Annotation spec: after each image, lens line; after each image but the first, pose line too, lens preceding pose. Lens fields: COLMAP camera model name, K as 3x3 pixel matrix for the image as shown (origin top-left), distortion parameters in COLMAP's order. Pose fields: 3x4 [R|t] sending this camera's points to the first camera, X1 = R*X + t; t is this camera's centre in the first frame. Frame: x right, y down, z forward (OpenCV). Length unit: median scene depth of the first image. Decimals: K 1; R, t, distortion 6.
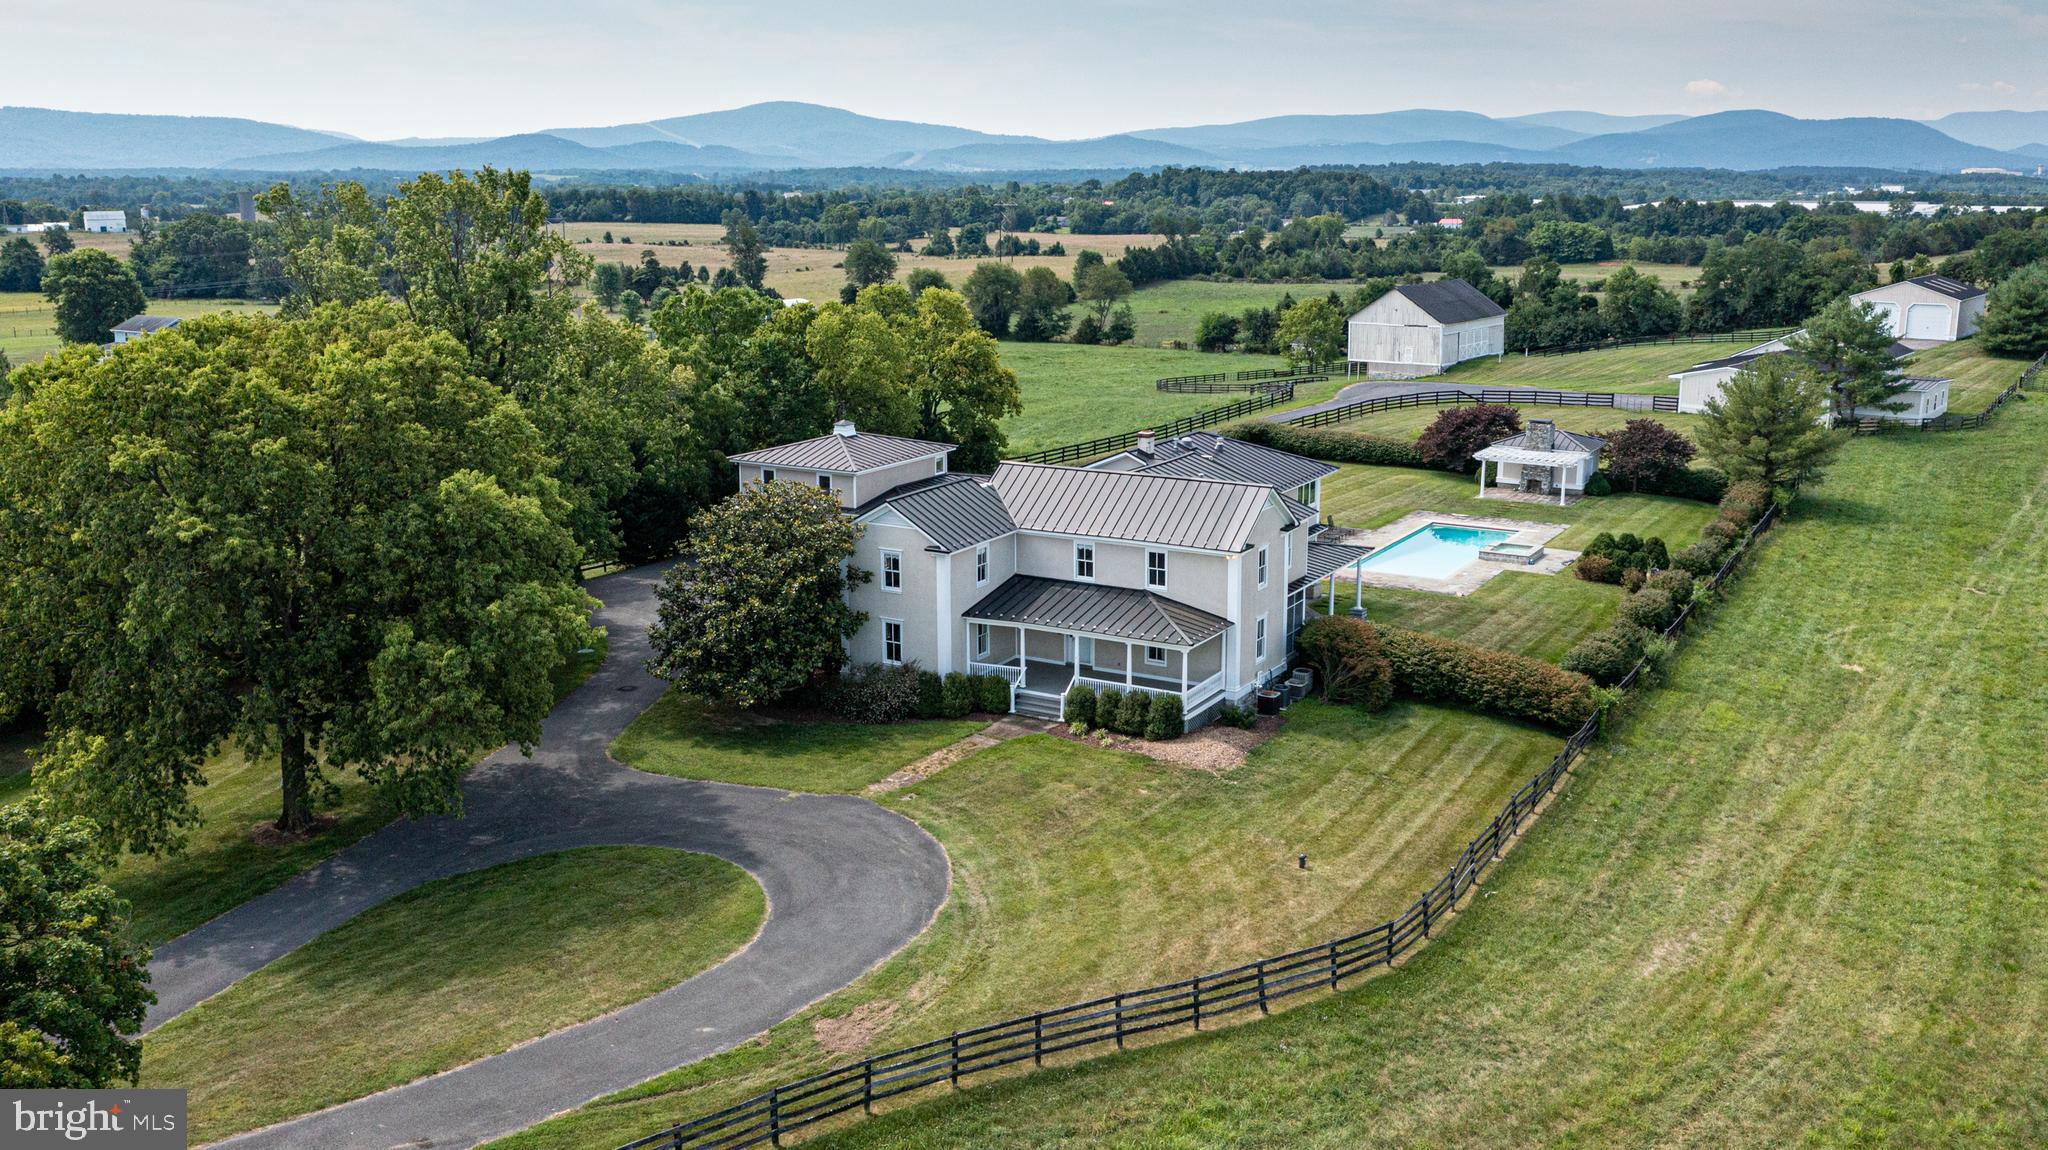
lens RADIAL K [[1805.5, 0, 1024.0], [0, 1805.5, 575.0], [0, 0, 1]] dist [-0.009970, 0.003946]
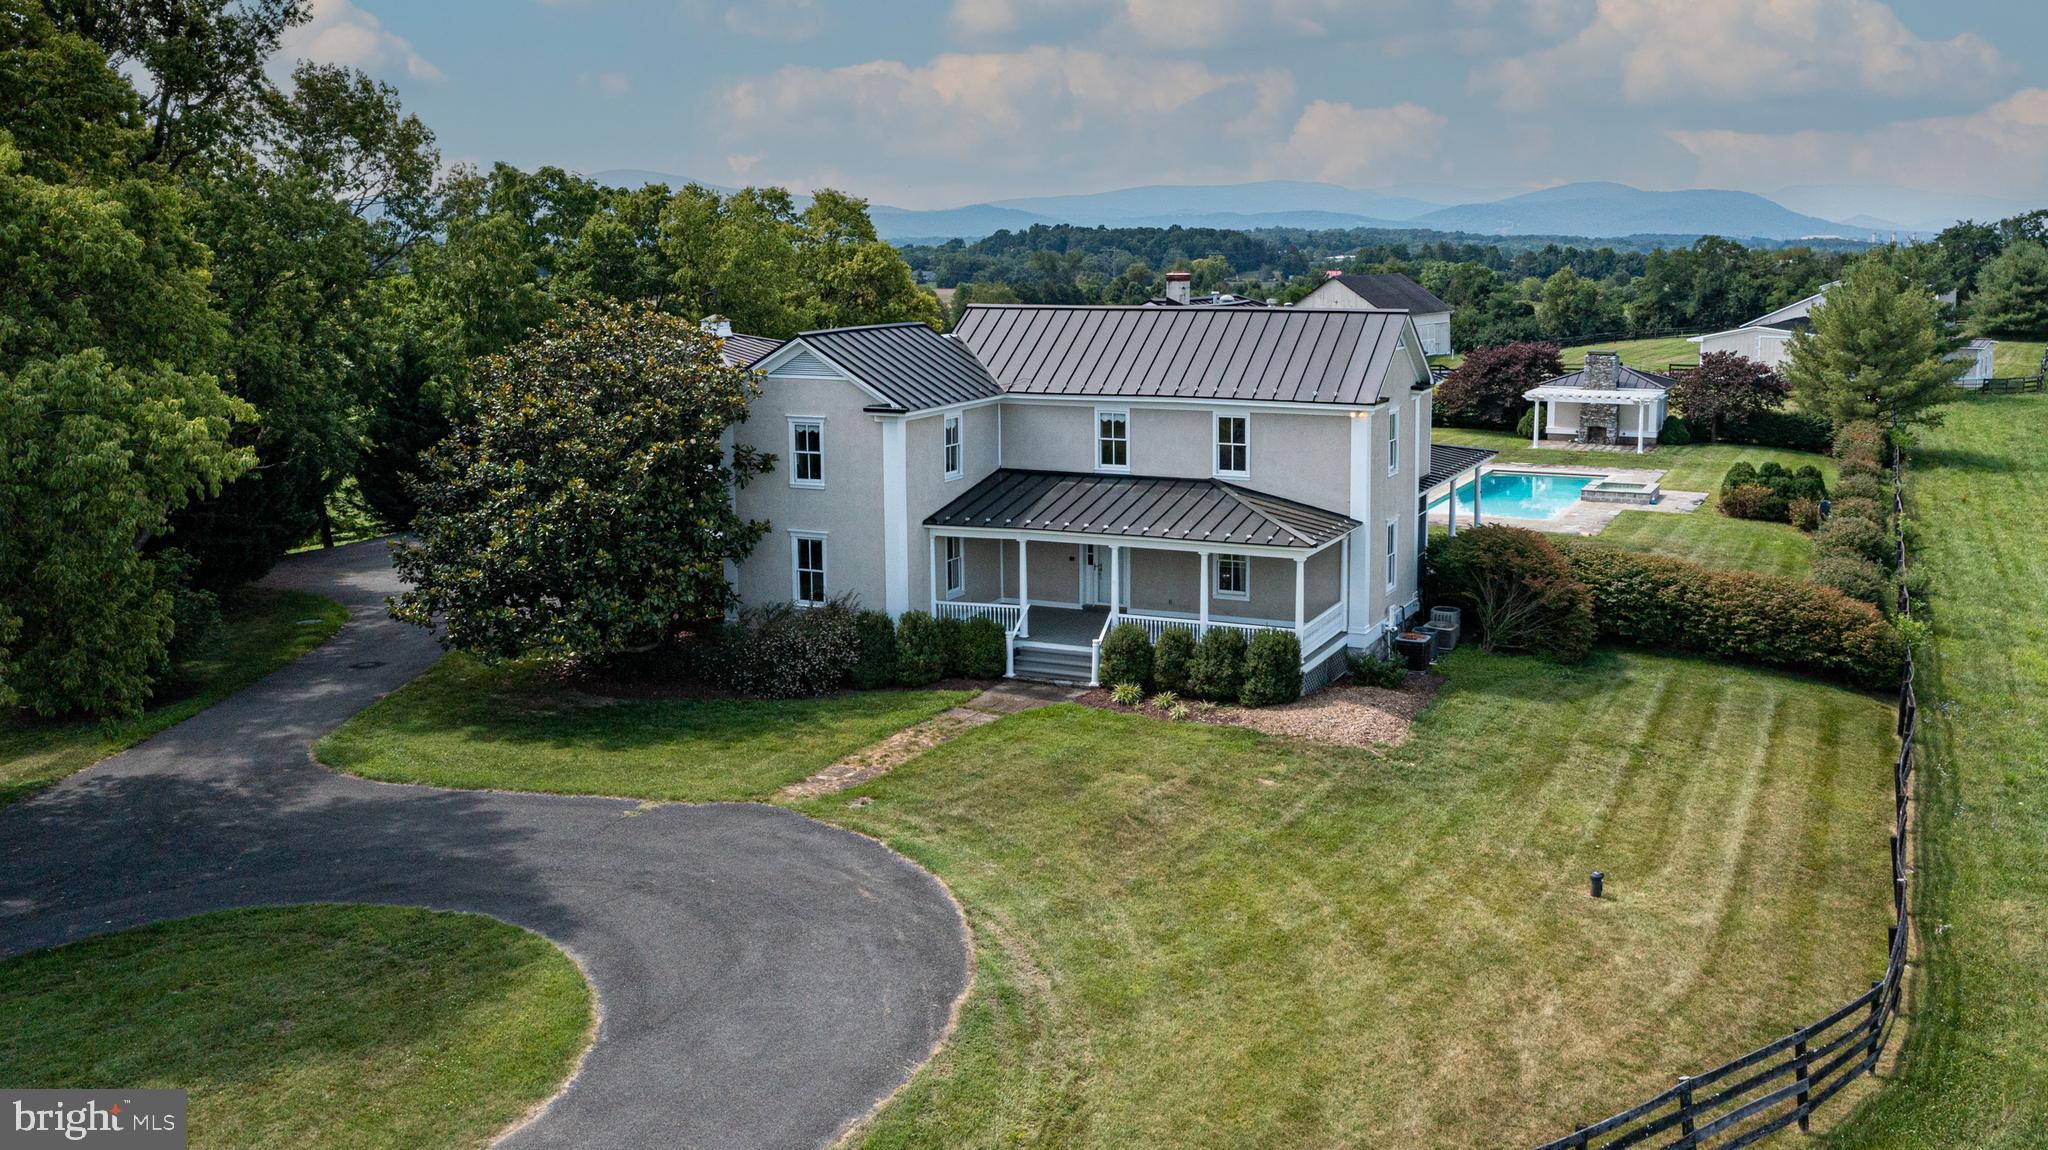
lens RADIAL K [[1775.8, 0, 1082.3], [0, 1775.8, 530.0], [0, 0, 1]] dist [-0.007757, 0.004954]
pose [[0.992962, -0.015939, 0.117359, -0.052584], [0.025421, 0.996491, -0.079748, 0.075854], [-0.115676, 0.082170, 0.989882, 0.399207]]
